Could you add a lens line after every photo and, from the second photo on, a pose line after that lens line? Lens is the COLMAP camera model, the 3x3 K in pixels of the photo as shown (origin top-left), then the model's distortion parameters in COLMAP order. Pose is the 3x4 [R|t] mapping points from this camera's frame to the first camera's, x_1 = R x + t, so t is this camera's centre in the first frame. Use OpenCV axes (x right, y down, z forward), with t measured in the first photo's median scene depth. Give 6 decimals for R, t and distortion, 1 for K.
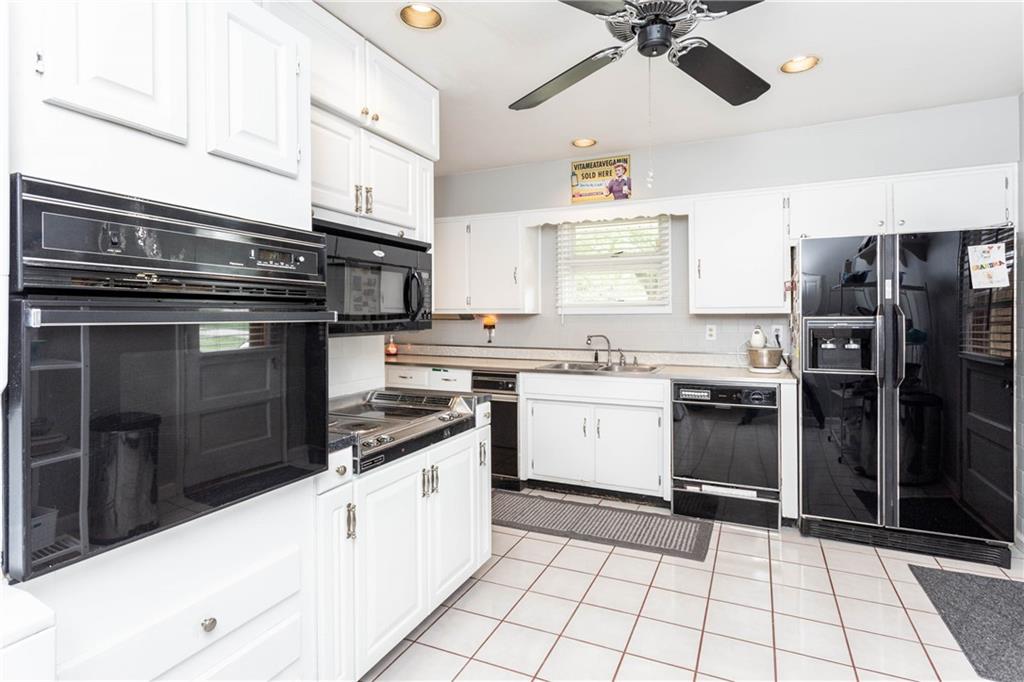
lens RADIAL K [[533.3, 0, 499.0], [0, 533.3, 311.7], [0, 0, 1]] dist [-0.002726, 0.004745]
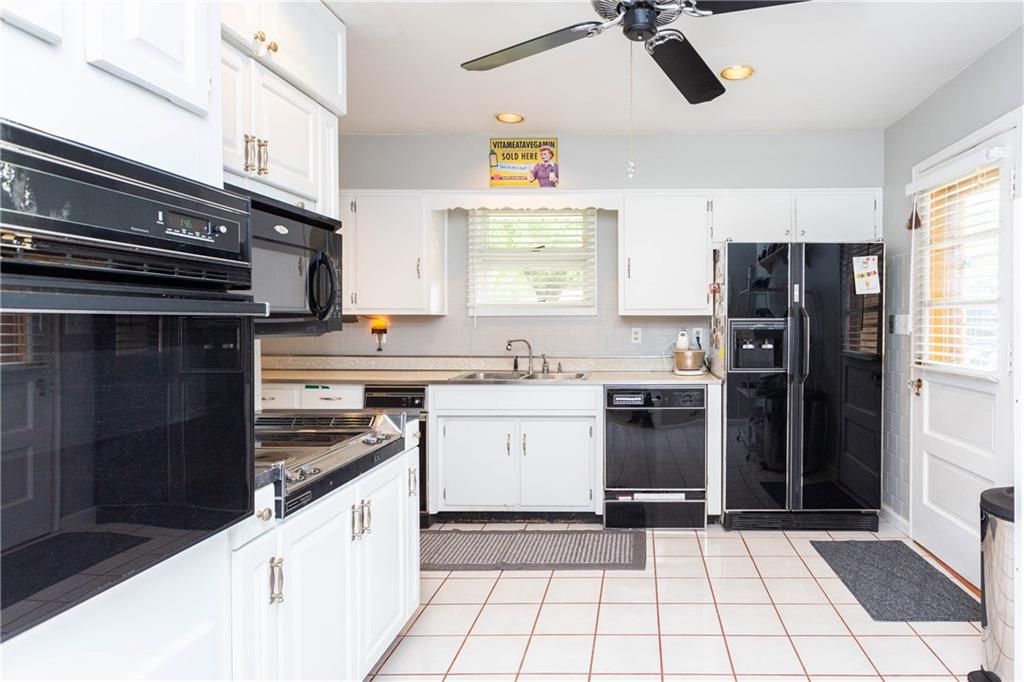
lens RADIAL K [[680.3, 0, 512.1], [0, 680.3, 338.6], [0, 0, 1]] dist [0.001400, 0.002005]
pose [[0.906275, -0.001314, 0.422687, -0.348392], [-0.005506, 0.999874, 0.014915, 0.030037], [-0.422653, -0.015845, 0.906153, -0.014176]]
